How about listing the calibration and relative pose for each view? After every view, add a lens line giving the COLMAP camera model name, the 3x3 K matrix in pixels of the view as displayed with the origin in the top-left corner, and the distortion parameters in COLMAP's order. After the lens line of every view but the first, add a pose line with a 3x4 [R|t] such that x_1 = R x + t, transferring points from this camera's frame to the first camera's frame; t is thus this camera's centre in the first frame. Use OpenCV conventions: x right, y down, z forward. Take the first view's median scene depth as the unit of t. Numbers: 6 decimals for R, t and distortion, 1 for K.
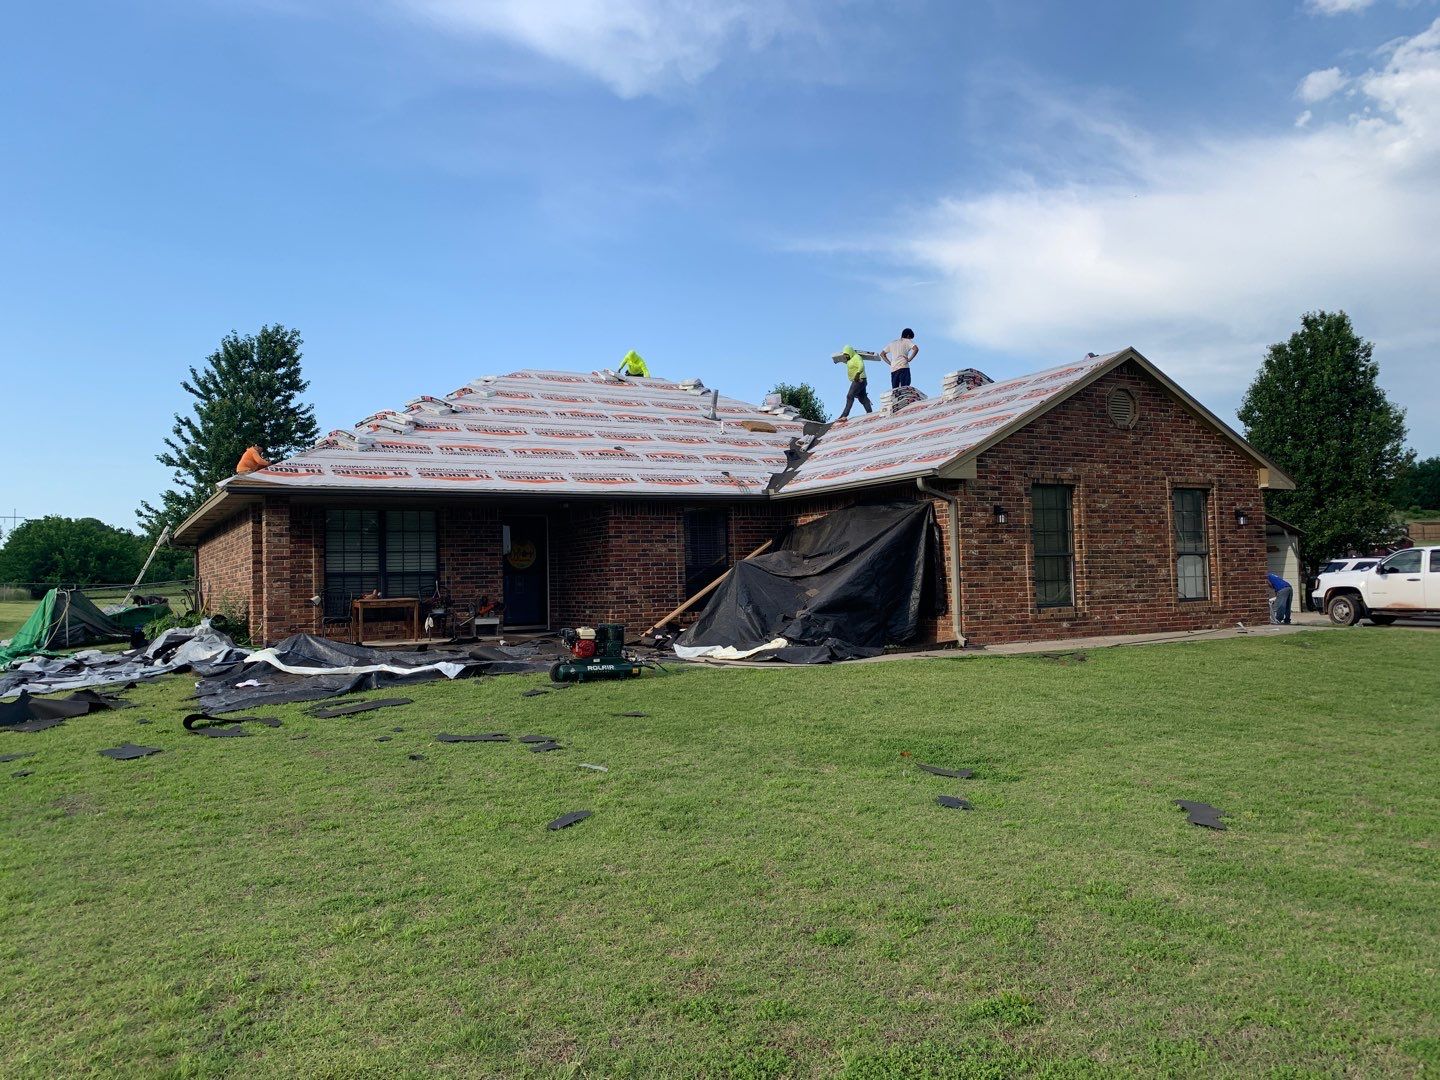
lens RADIAL K [[1119.4, 0, 711.1], [0, 1119.4, 524.8], [0, 0, 1]] dist [0.065206, -0.083151]
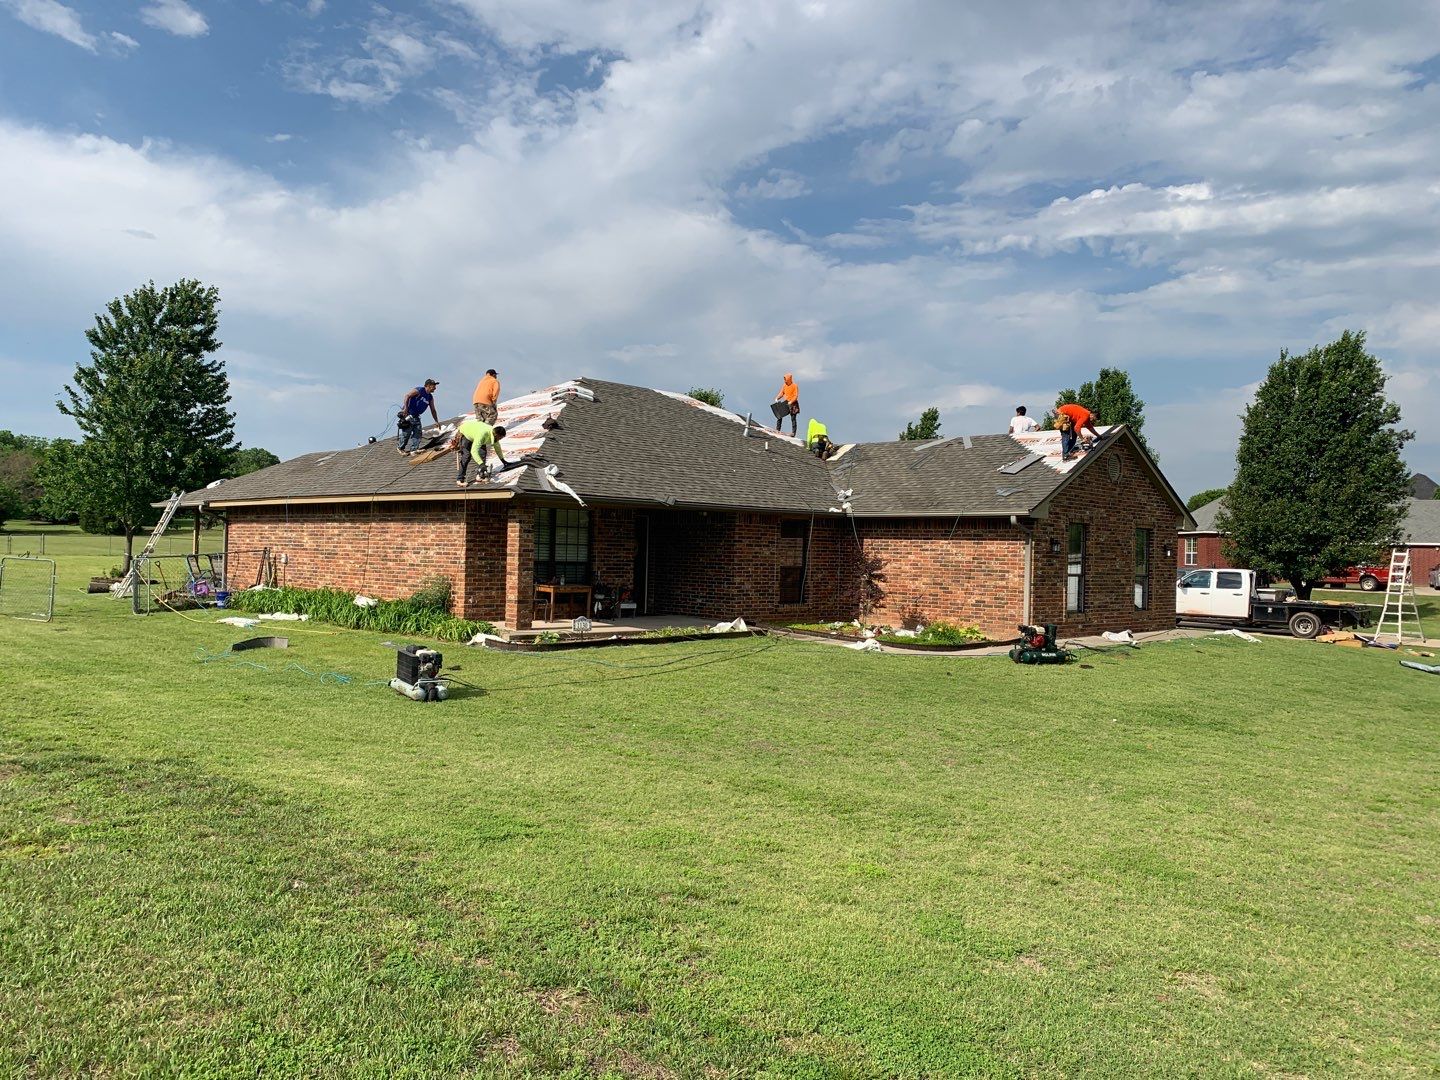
lens RADIAL K [[1107.1, 0, 711.2], [0, 1107.1, 573.5], [0, 0, 1]] dist [0.035063, -0.039274]
pose [[0.959048, 0.045726, 0.279528, -0.459614], [-0.065660, 0.995891, 0.062366, -0.028061], [-0.275528, -0.078166, 0.958110, -0.152102]]
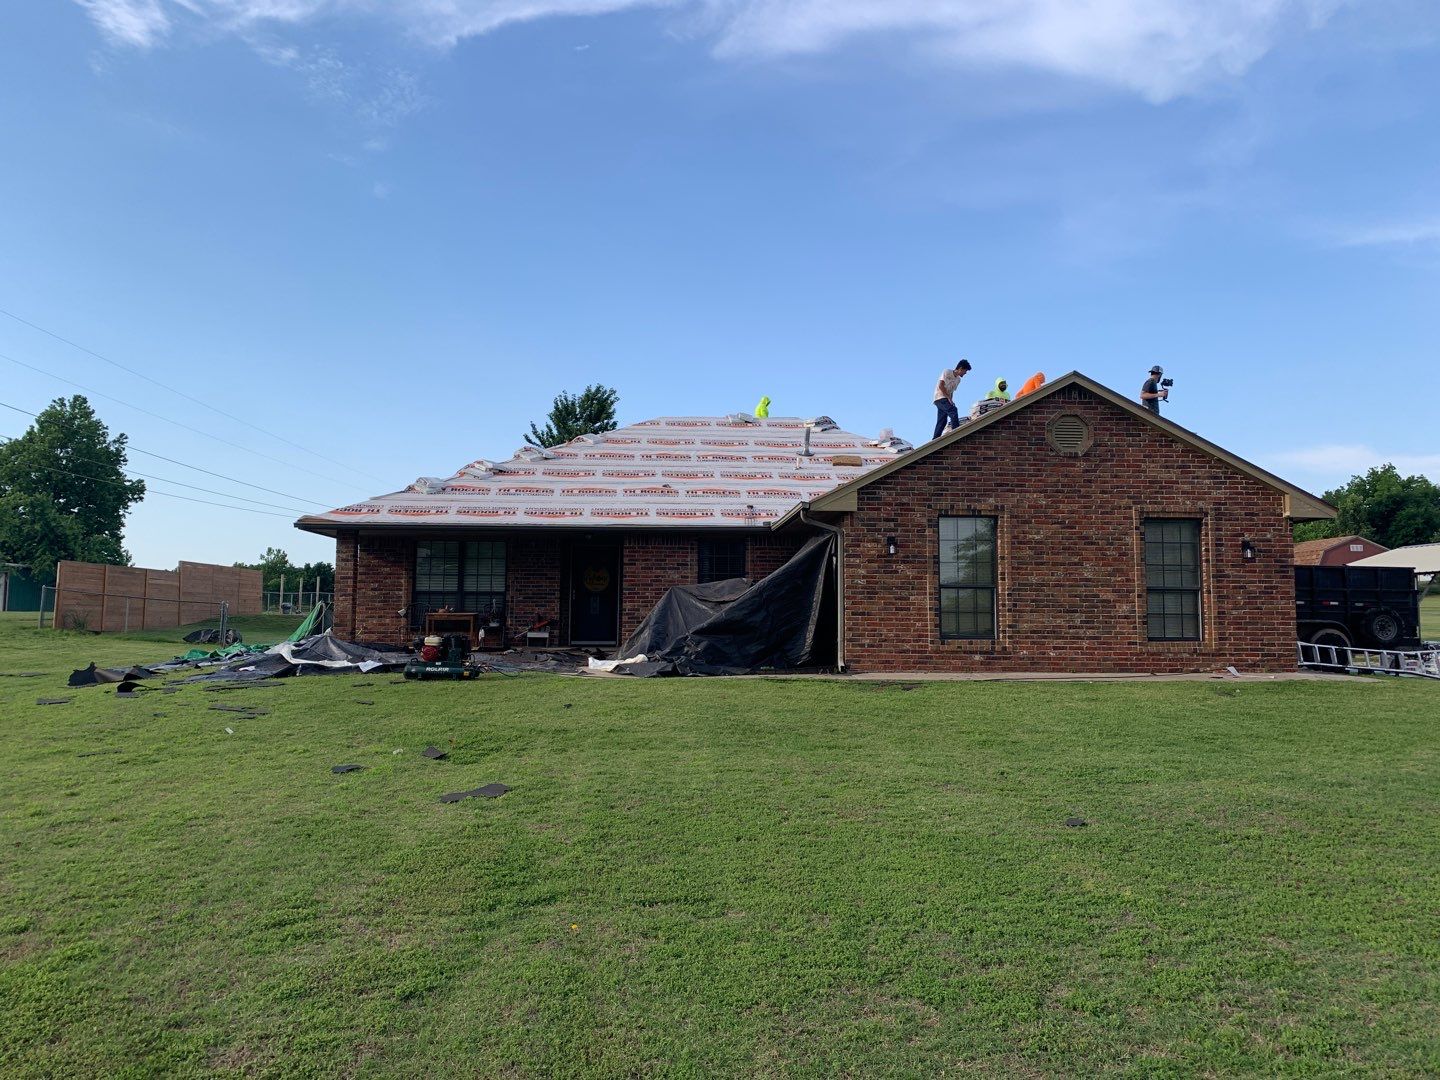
lens RADIAL K [[1119.4, 0, 711.1], [0, 1119.4, 524.8], [0, 0, 1]] dist [0.065206, -0.083151]
pose [[0.901342, -0.005812, -0.433069, 0.493723], [-0.006646, 0.999607, -0.027247, 0.000907], [0.433057, 0.027437, 0.900949, 0.009609]]
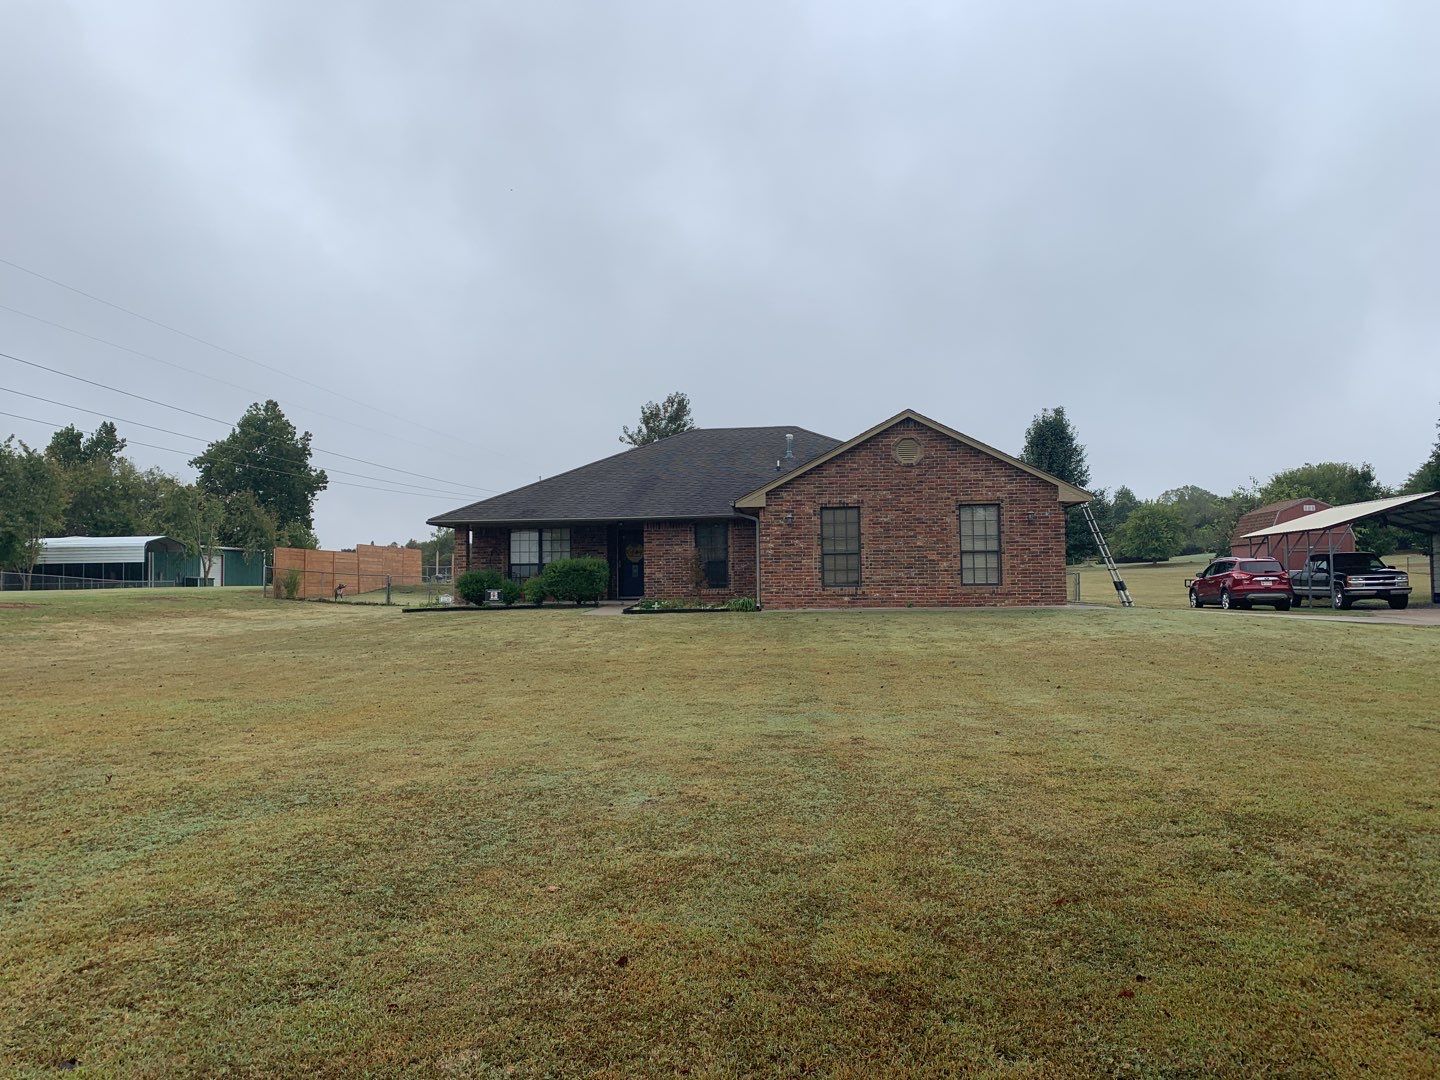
lens RADIAL K [[1119.4, 0, 711.1], [0, 1119.4, 524.8], [0, 0, 1]] dist [0.065206, -0.083151]
pose [[0.833820, -0.016786, -0.551780, 0.929119], [0.021097, 0.999776, 0.001466, -0.016296], [0.551632, -0.012863, 0.833988, -0.337803]]
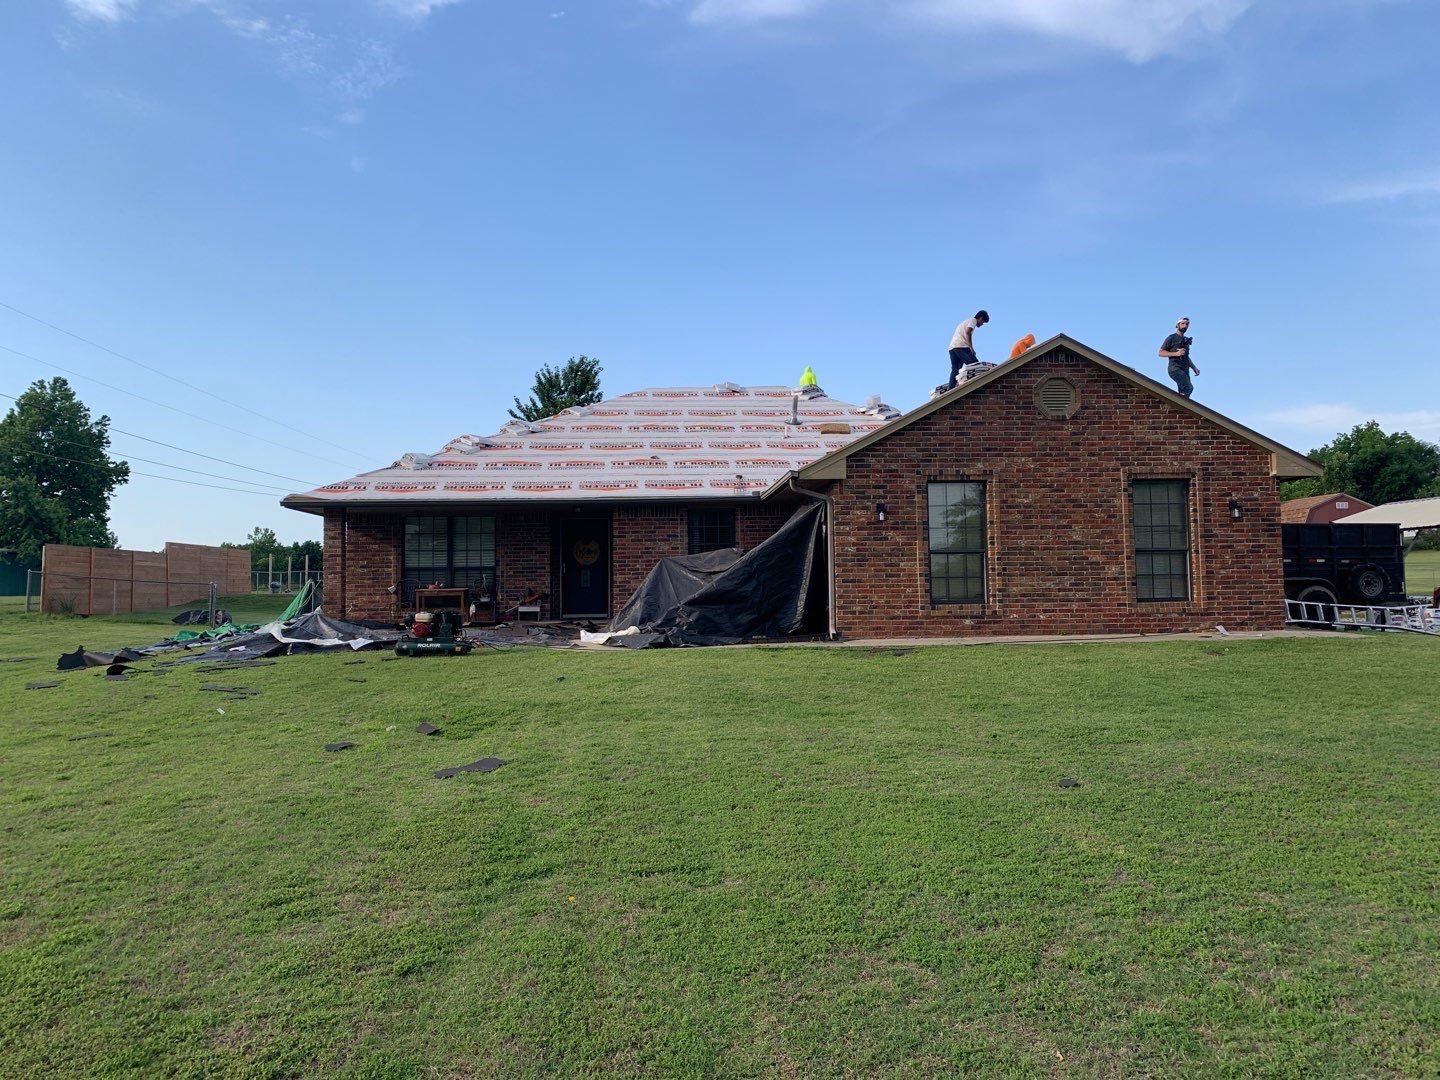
lens RADIAL K [[1117.0, 0, 714.1], [0, 1117.0, 526.5], [0, 0, 1]] dist [0.072951, -0.094816]
pose [[0.906357, -0.012215, -0.422337, 0.492301], [0.013670, 0.999906, 0.000416, 0.001190], [0.422293, -0.006150, 0.906439, 0.012759]]
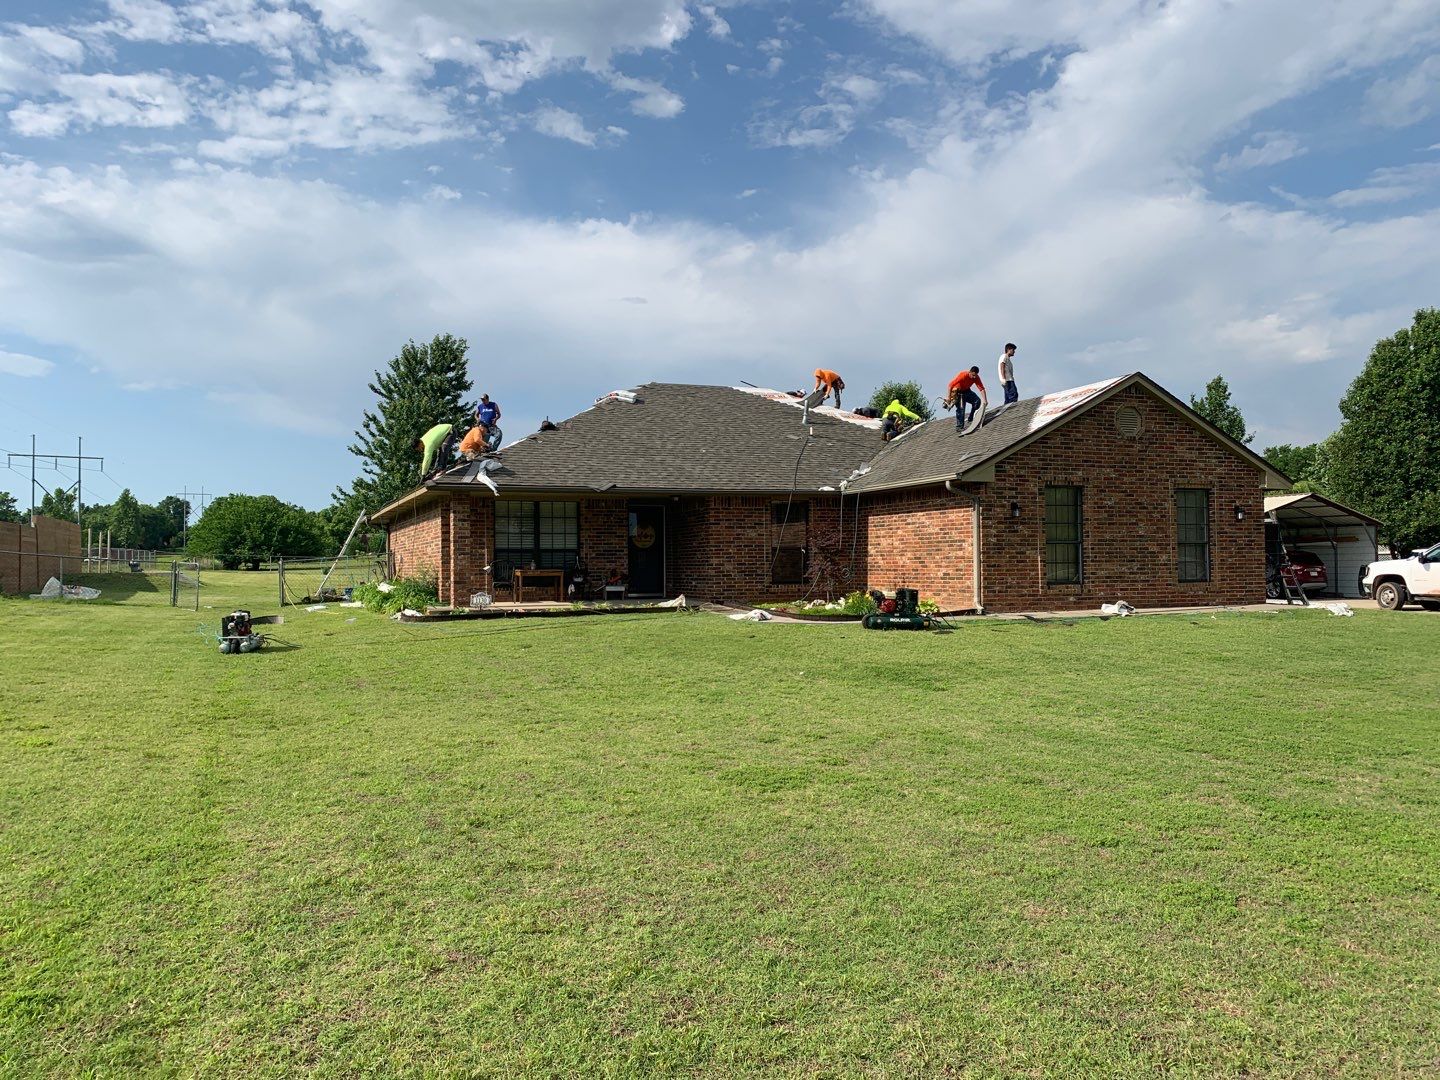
lens RADIAL K [[1125.7, 0, 714.3], [0, 1125.7, 535.3], [0, 0, 1]] dist [0.041725, -0.037223]
pose [[0.992264, 0.012178, -0.123550, 0.071489], [-0.008978, 0.999611, 0.026419, -0.009884], [0.123824, -0.025105, 0.991987, -0.261445]]
